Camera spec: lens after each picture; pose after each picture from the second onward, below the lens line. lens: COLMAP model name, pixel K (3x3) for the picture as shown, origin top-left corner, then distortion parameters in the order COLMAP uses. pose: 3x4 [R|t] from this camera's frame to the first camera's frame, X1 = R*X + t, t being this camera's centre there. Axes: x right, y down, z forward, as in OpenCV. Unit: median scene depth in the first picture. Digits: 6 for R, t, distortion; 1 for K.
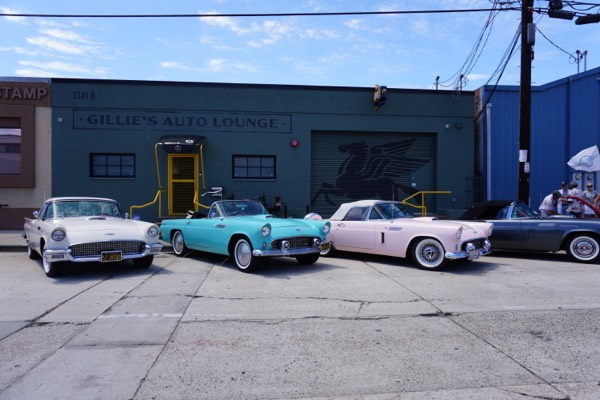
lens RADIAL K [[400.2, 0, 301.0], [0, 400.2, 198.9], [0, 0, 1]] dist [-0.045208, 0.030421]
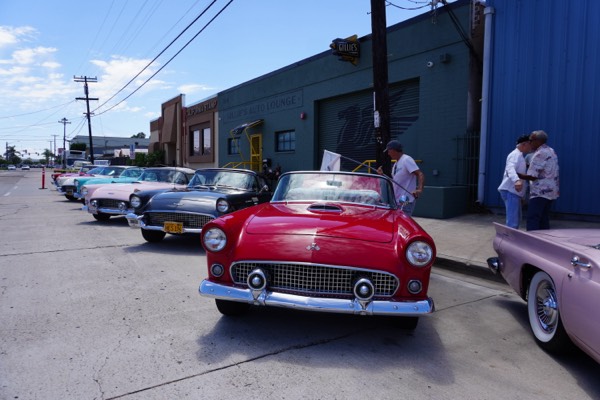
lens RADIAL K [[400.2, 0, 297.0], [0, 400.2, 198.6], [0, 0, 1]] dist [-0.045208, 0.030421]
pose [[0.464414, 0.066931, -0.883086, 0.944872], [-0.017432, 0.997638, 0.066446, 0.007262], [0.885447, -0.015464, 0.464483, 0.514246]]
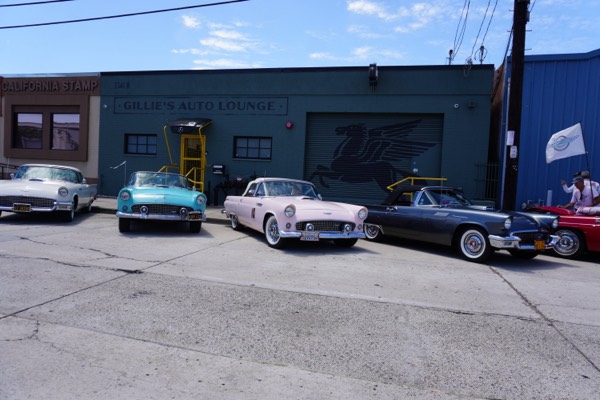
lens RADIAL K [[400.2, 0, 298.1], [0, 400.2, 196.2], [0, 0, 1]] dist [-0.045208, 0.030421]
pose [[0.937242, 0.058237, -0.343782, 0.379695], [-0.050895, 0.998243, 0.030350, 0.010358], [0.344945, -0.010948, 0.938559, 0.048489]]
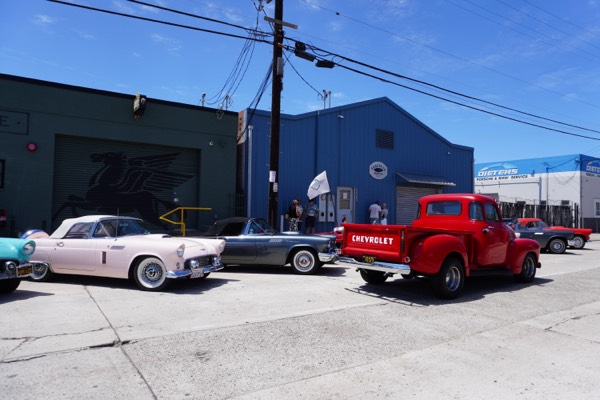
lens RADIAL K [[400.2, 0, 298.4], [0, 400.2, 199.1], [0, 0, 1]] dist [-0.045208, 0.030421]
pose [[0.881793, 0.031702, 0.470570, 0.095813], [-0.013819, 0.999047, -0.041410, -0.002193], [-0.471434, 0.030012, 0.881390, 0.000371]]
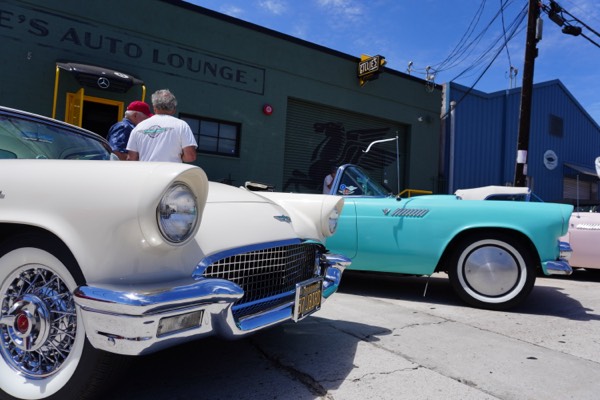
lens RADIAL K [[400.2, 0, 301.8], [0, 400.2, 200.8], [0, 0, 1]] dist [-0.045208, 0.030421]
pose [[0.887012, 0.054028, 0.458575, -0.289157], [-0.046577, 0.998535, -0.027550, 0.040459], [-0.459391, 0.003078, 0.888229, 0.352290]]
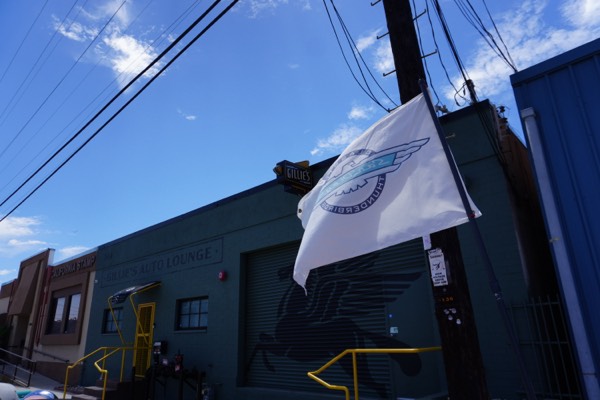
lens RADIAL K [[400.2, 0, 296.2], [0, 400.2, 199.8], [0, 0, 1]] dist [-0.045208, 0.030421]
pose [[0.665554, -0.260090, -0.699565, 0.620170], [0.013657, 0.941403, -0.337008, -0.026979], [0.746225, 0.214743, 0.630106, 0.644766]]
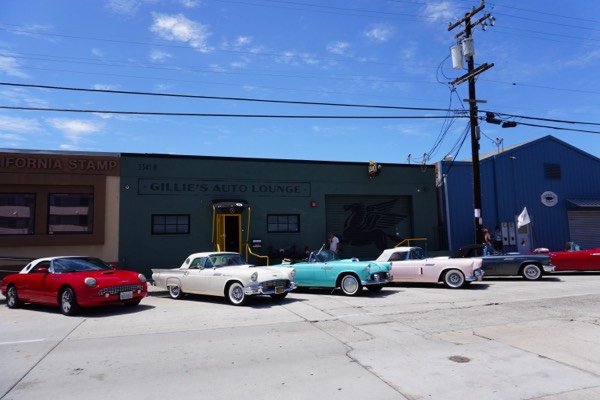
lens RADIAL K [[400.2, 0, 300.2], [0, 400.2, 199.9], [0, 0, 1]] dist [-0.045208, 0.030421]
pose [[0.978809, -0.006957, 0.204658, -0.336048], [0.029777, 0.993635, -0.108637, -0.014847], [-0.202600, 0.112429, 0.972786, -0.268425]]
